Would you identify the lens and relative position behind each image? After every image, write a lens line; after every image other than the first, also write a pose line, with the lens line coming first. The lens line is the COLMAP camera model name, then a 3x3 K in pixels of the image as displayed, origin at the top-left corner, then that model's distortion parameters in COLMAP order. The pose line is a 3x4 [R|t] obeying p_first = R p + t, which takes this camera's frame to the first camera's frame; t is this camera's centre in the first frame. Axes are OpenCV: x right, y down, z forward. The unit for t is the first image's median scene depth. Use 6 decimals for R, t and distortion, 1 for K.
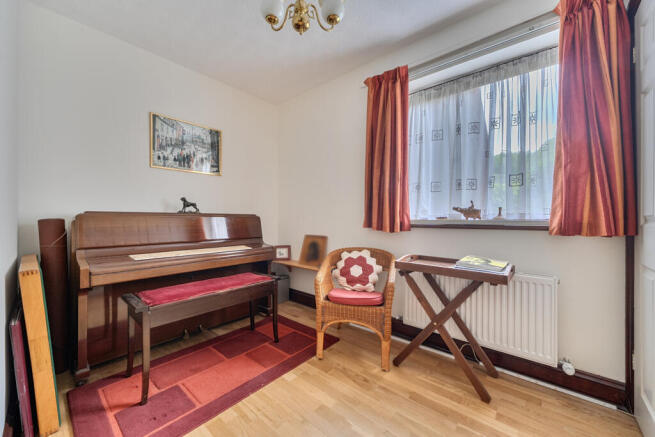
lens RADIAL K [[247.9, 0, 327.5], [0, 247.9, 218.5], [0, 0, 1]] dist [-0.001031, 0.000029]
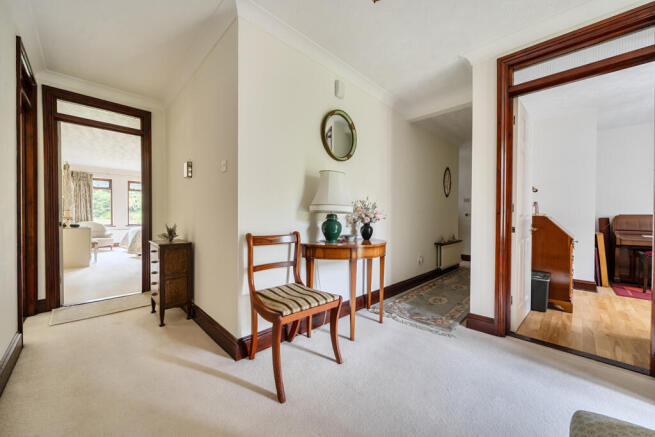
lens RADIAL K [[247.9, 0, 327.5], [0, 247.9, 218.5], [0, 0, 1]] dist [-0.001031, 0.000029]
pose [[-0.079185, 0.007195, -0.996834, 1.552133], [-0.002601, 0.999969, 0.007425, -0.001316], [0.996857, 0.003181, -0.079164, -1.541843]]
